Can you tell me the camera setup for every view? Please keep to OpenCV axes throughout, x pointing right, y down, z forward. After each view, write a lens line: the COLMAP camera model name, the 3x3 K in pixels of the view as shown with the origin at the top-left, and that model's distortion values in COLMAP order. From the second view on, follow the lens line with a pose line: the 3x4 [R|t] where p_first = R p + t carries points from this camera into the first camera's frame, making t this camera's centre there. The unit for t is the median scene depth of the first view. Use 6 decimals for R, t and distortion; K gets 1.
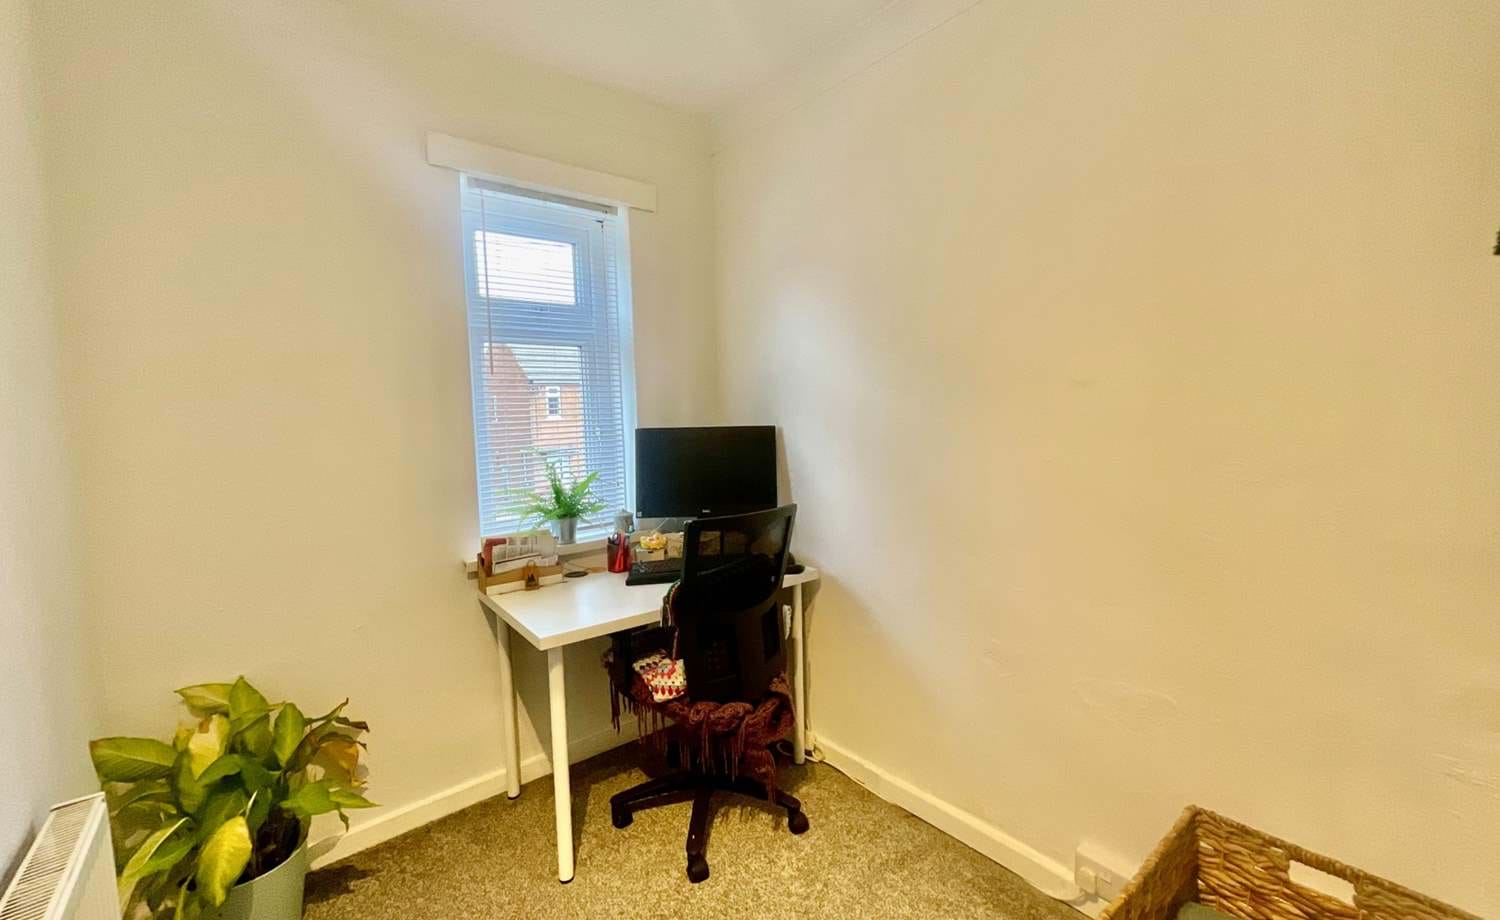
lens RADIAL K [[607.4, 0, 750.9], [0, 607.4, 457.7], [0, 0, 1]] dist [-0.000463, -0.000003]
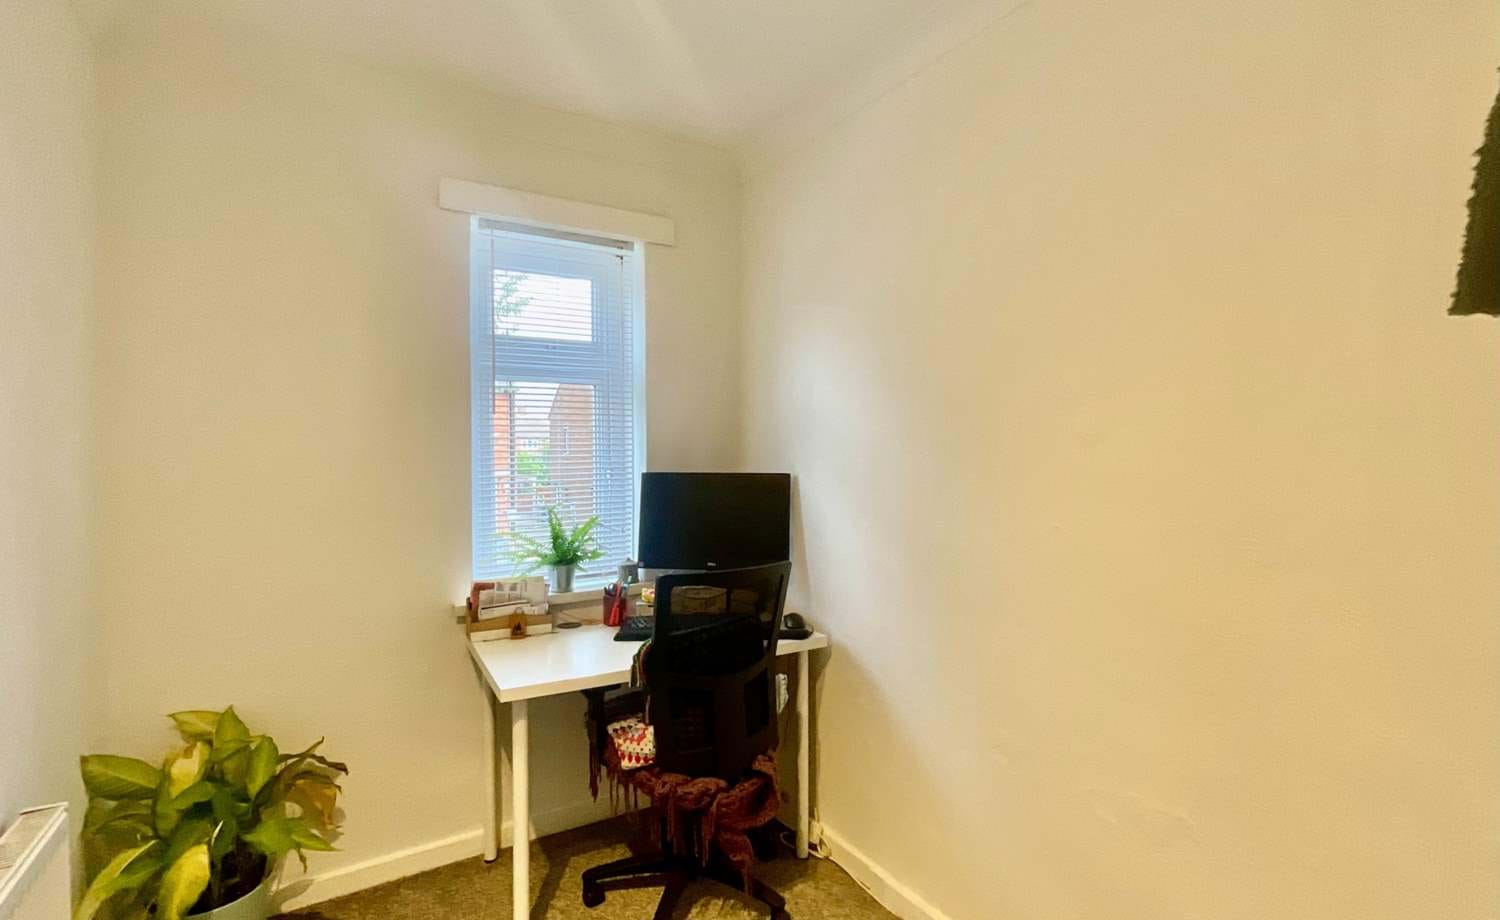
lens RADIAL K [[688.9, 0, 750.0], [0, 688.9, 460.0], [0, 0, 1]] dist [-0.001993, 0.000166]
pose [[0.989665, 0.027260, -0.140782, 0.151397], [-0.035699, 0.997692, -0.057768, -0.014279], [0.138882, 0.062197, 0.988354, -0.039698]]
